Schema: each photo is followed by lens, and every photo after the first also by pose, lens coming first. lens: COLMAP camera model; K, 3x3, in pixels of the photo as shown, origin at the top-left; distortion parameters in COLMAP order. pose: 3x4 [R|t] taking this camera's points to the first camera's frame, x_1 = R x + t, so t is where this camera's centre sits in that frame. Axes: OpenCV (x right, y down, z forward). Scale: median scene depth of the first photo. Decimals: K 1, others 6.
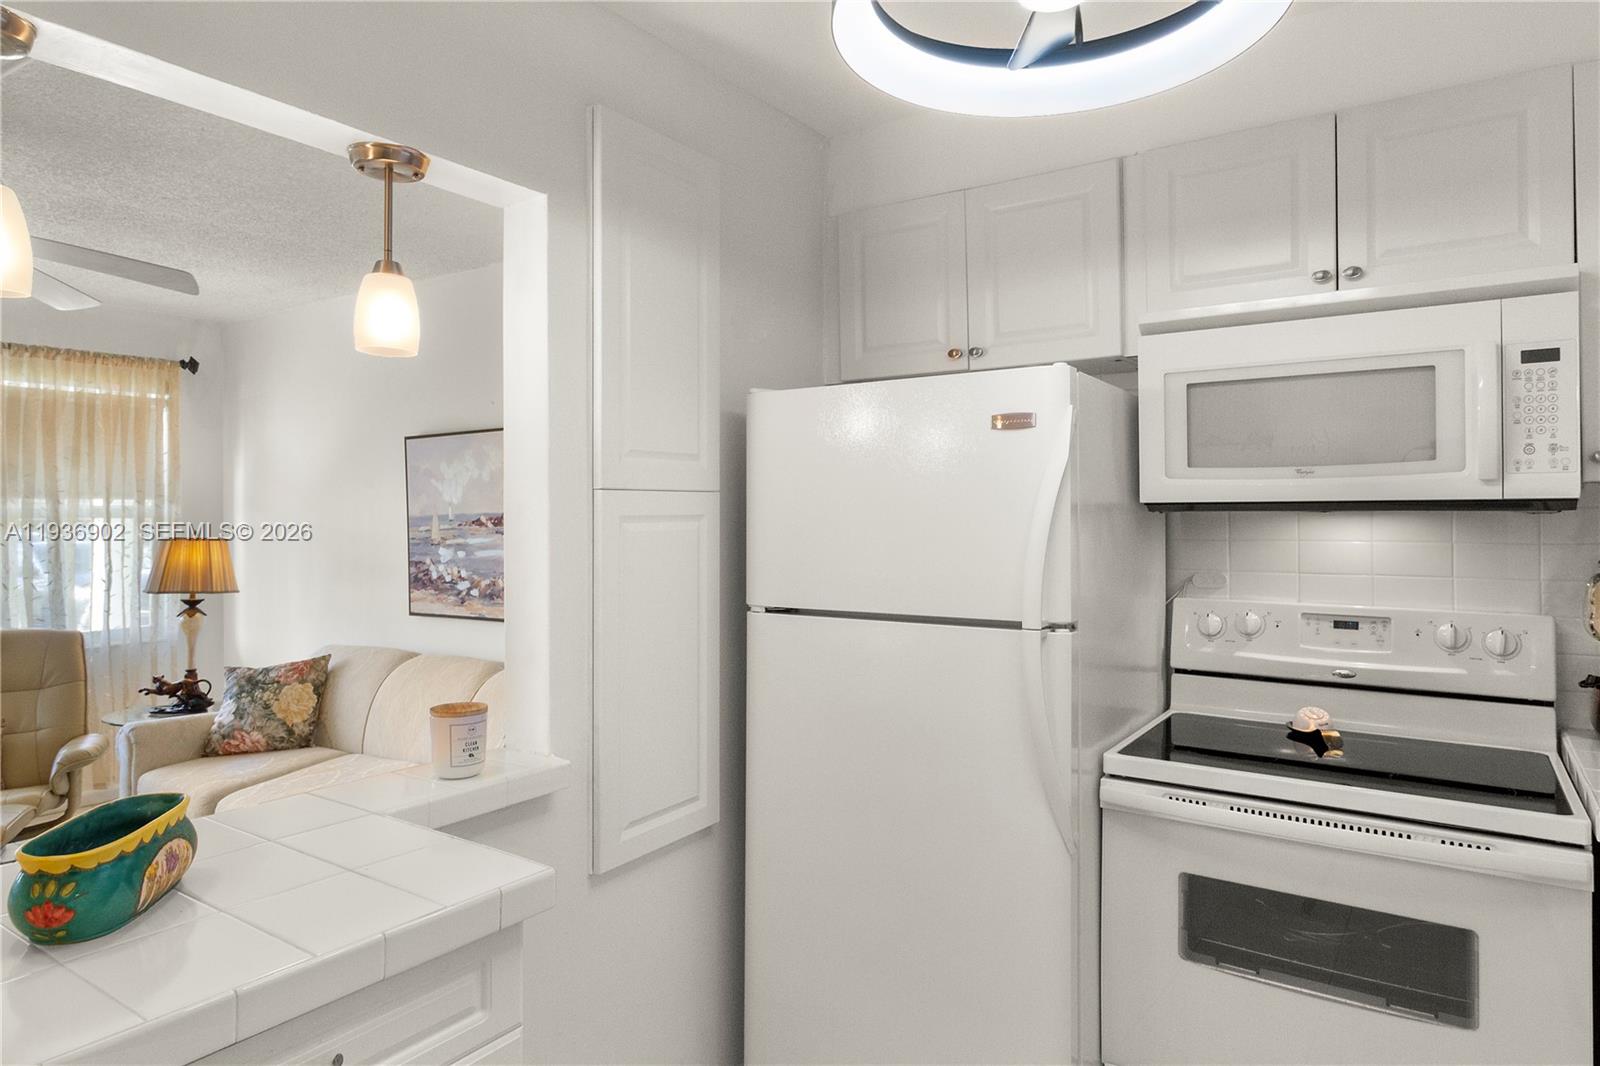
lens RADIAL K [[964.9, 0, 831.3], [0, 964.9, 509.6], [0, 0, 1]] dist [0.001964, 0.006080]
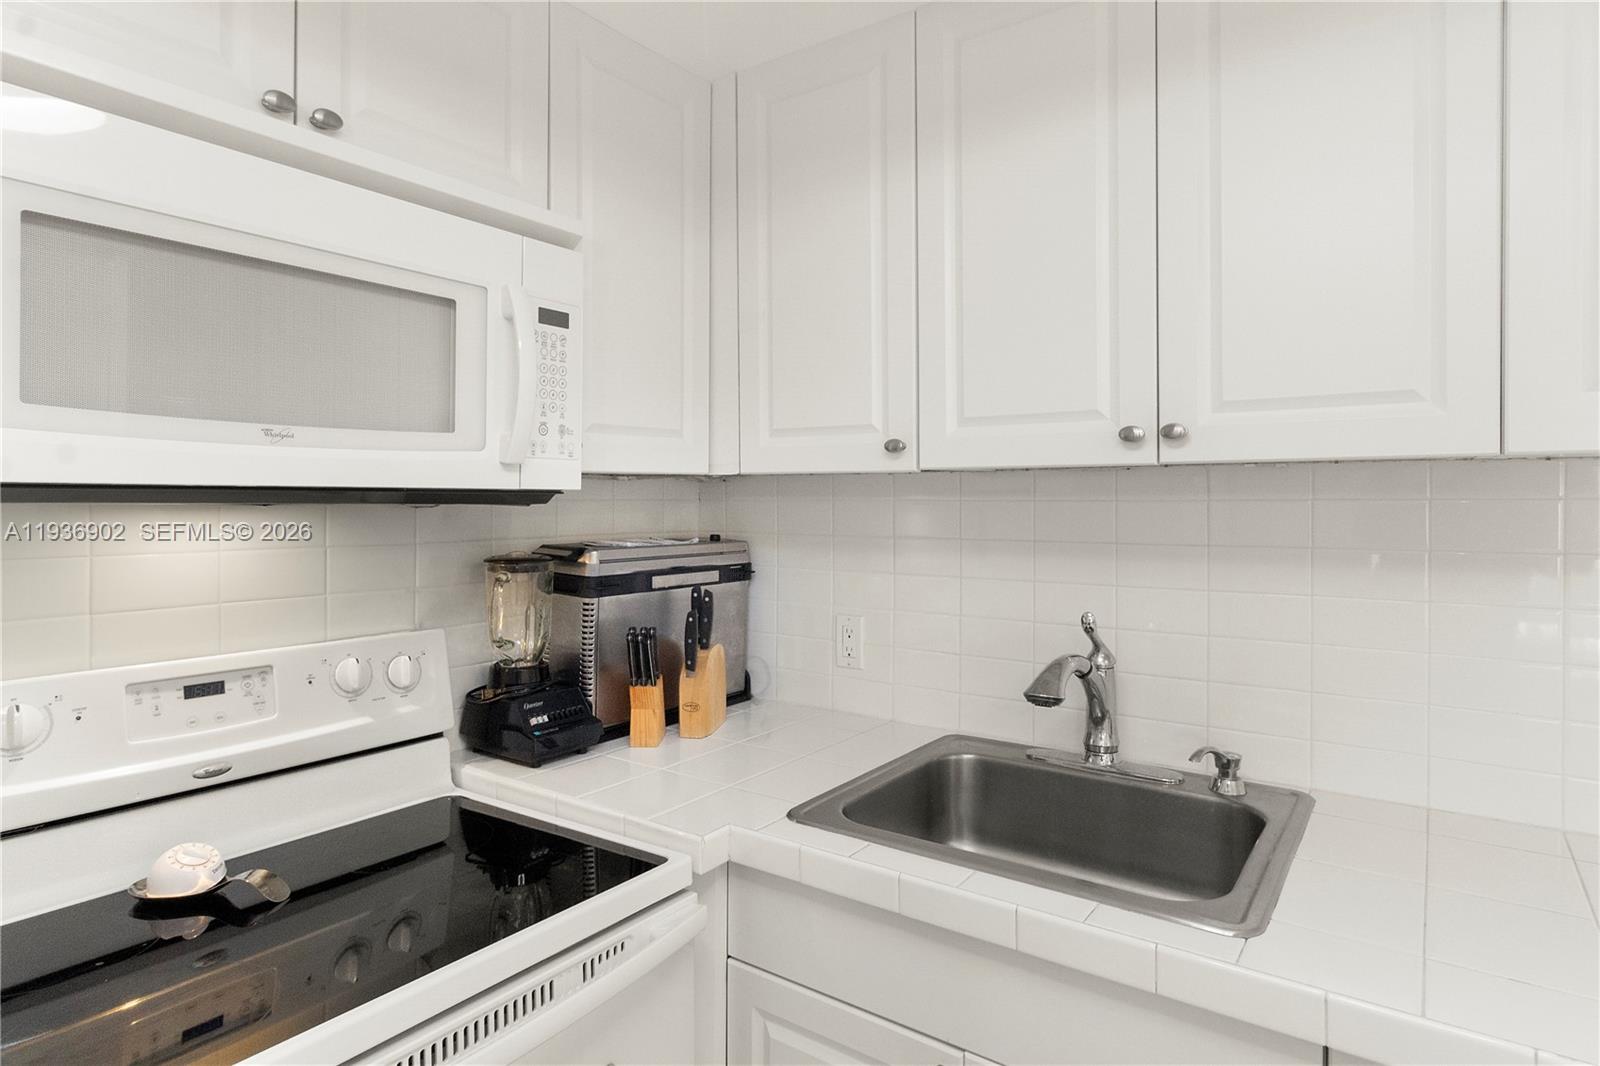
lens RADIAL K [[883.5, 0, 822.4], [0, 883.5, 508.1], [0, 0, 1]] dist [0.001383, -0.001061]
pose [[0.039863, -0.002089, 0.999203, -0.013915], [-0.003823, 0.999990, 0.002243, 0.001389], [-0.999198, -0.003909, 0.039854, 0.655917]]
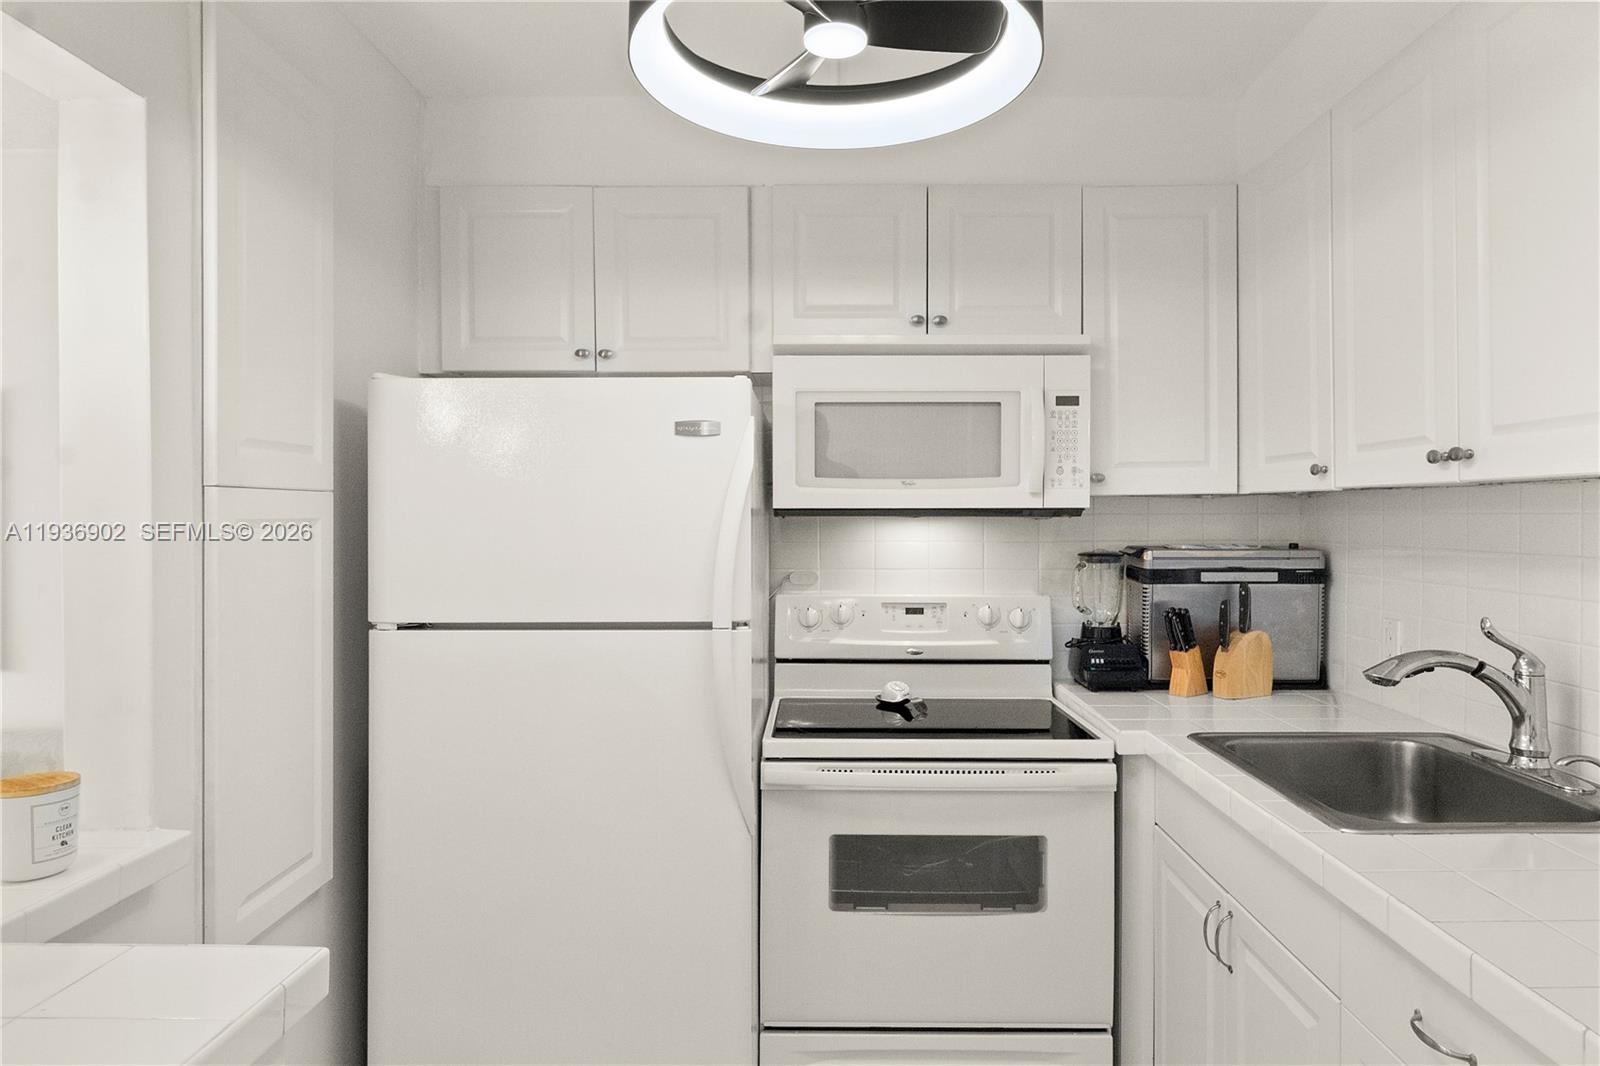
lens RADIAL K [[964.9, 0, 831.5], [0, 964.9, 528.2], [0, 0, 1]] dist [0.001964, 0.006080]
pose [[0.838627, -0.003010, 0.544698, -0.236744], [-0.004916, 0.999902, 0.013095, 0.000669], [-0.544685, -0.013659, 0.838530, 0.051239]]
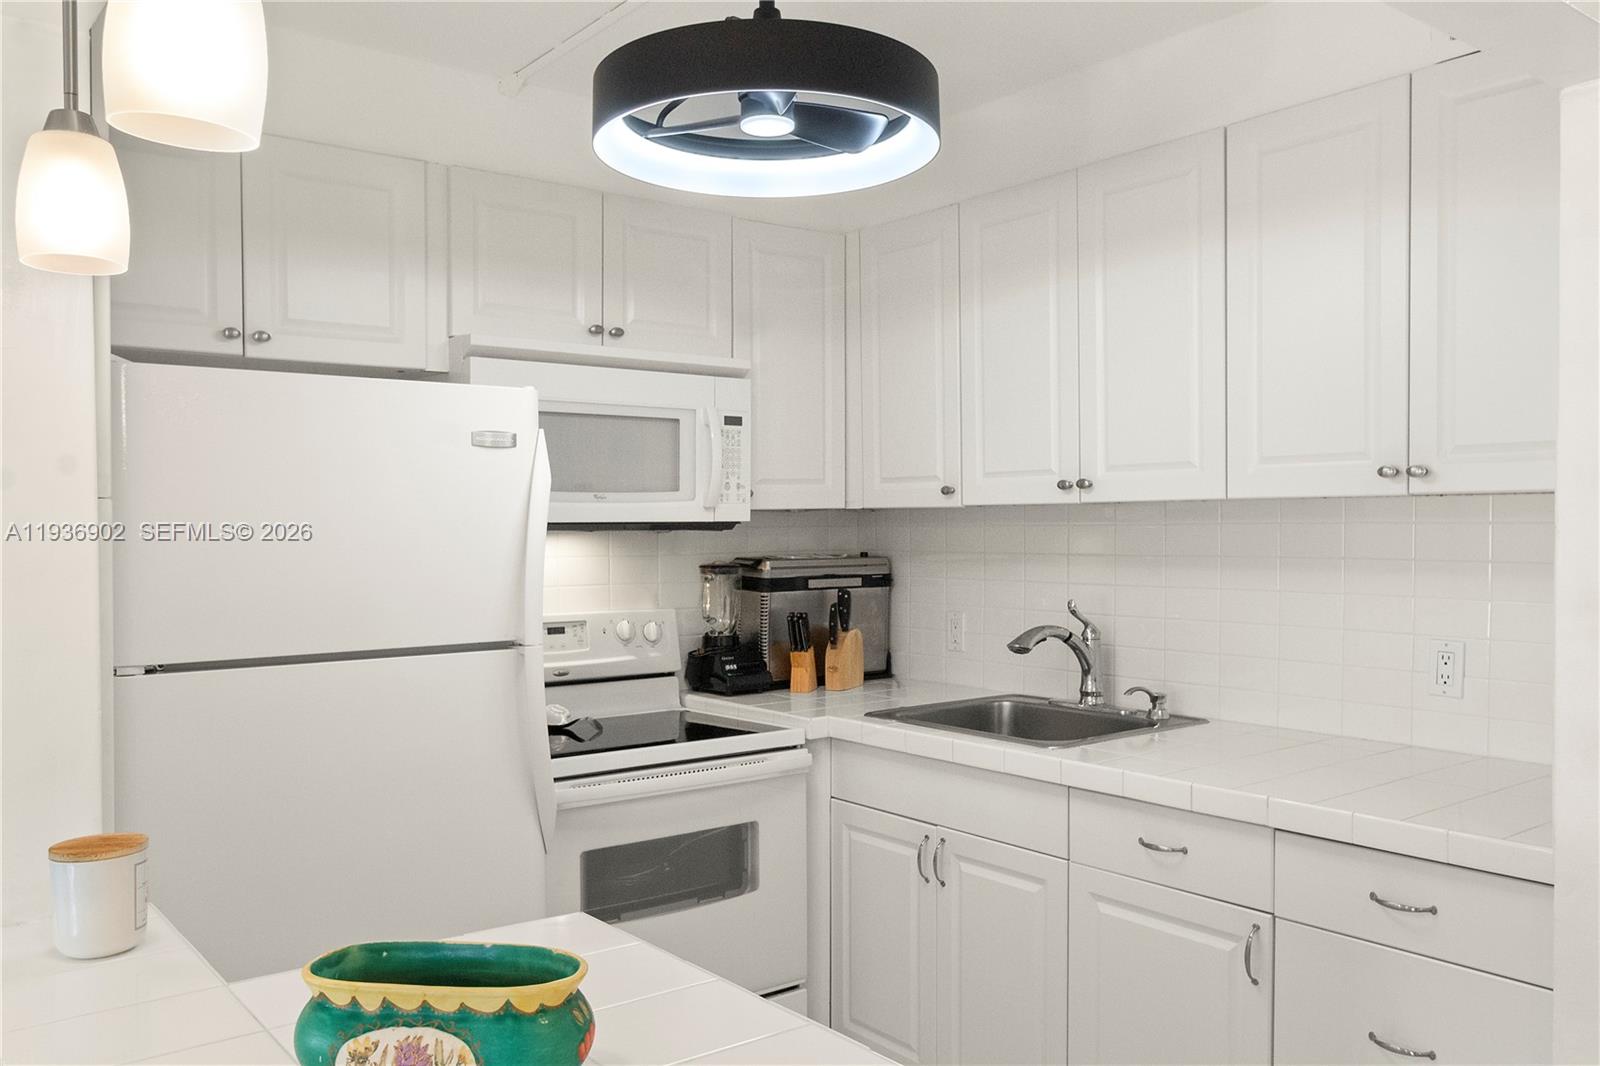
lens RADIAL K [[1271.9, 0, 826.3], [0, 1271.9, 568.9], [0, 0, 1]] dist [0.011259, 0.004369]
pose [[0.319602, -0.029270, 0.947100, -0.883692], [0.001909, 0.999541, 0.030247, 0.001579], [-0.947550, -0.007859, 0.319512, 0.242074]]
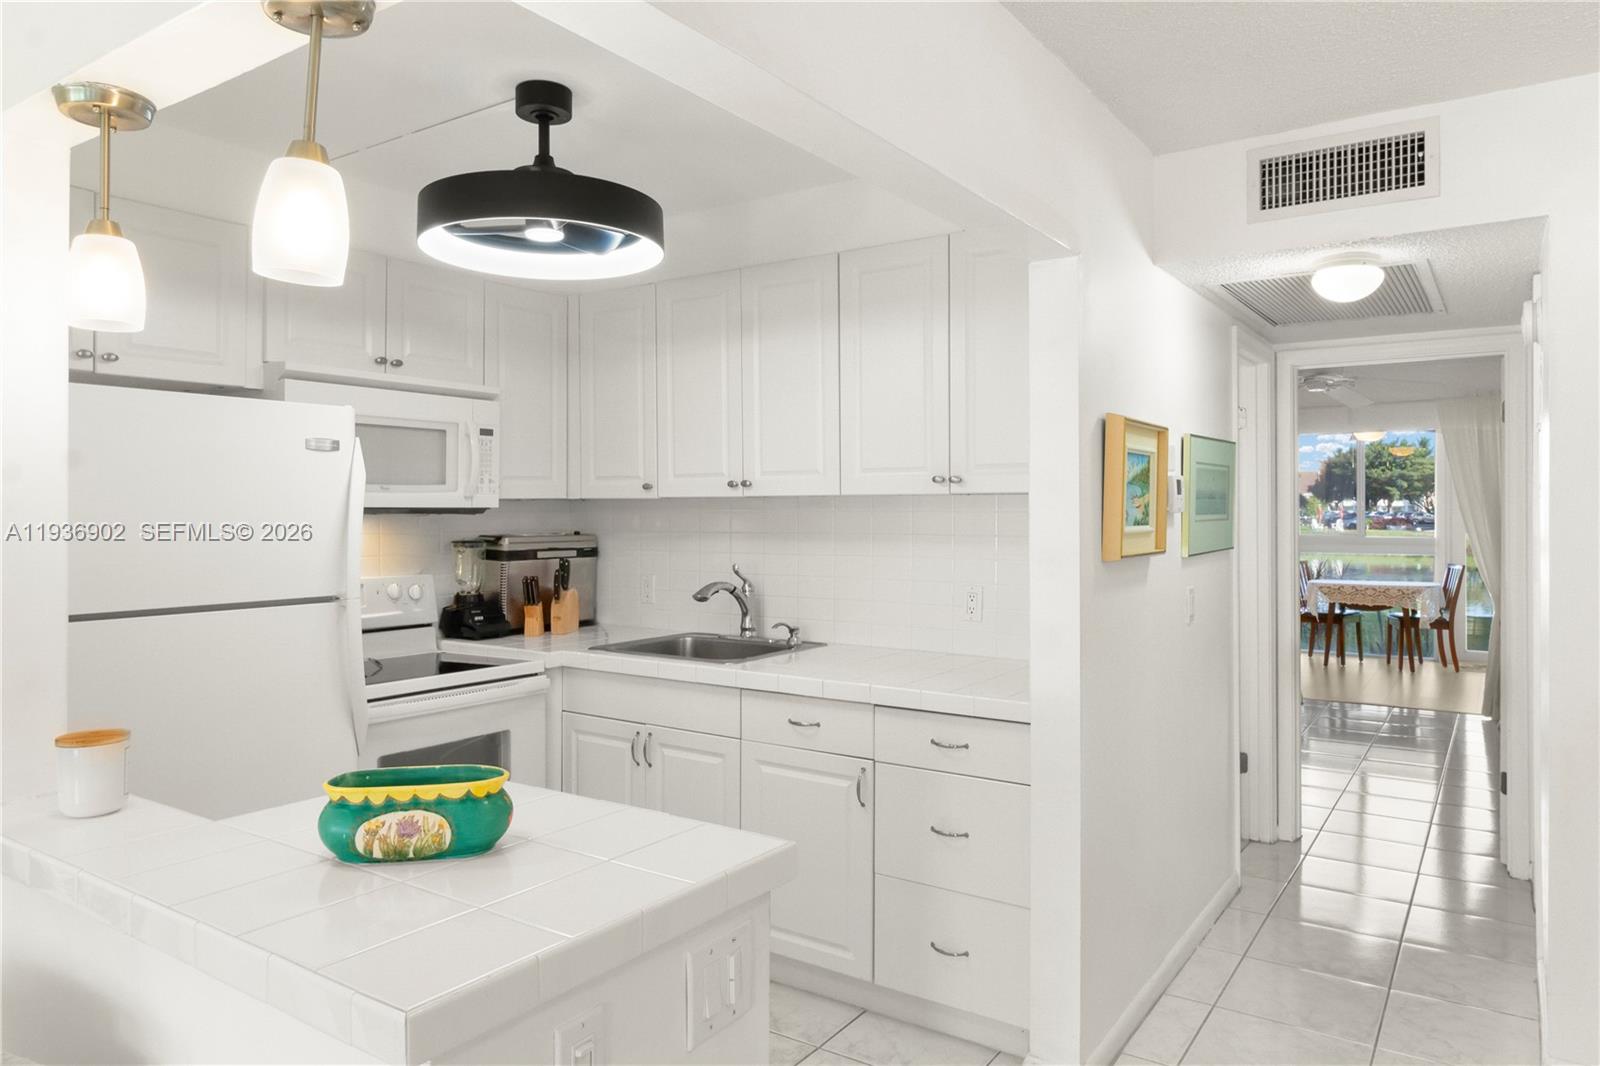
lens RADIAL K [[1033.2, 0, 815.3], [0, 1033.2, 518.1], [0, 0, 1]] dist [0.003822, -0.001052]
pose [[0.022146, -0.000897, 0.999754, -1.133759], [-0.002632, 0.999996, 0.000955, 0.004875], [-0.999751, -0.002653, 0.022144, 0.275461]]
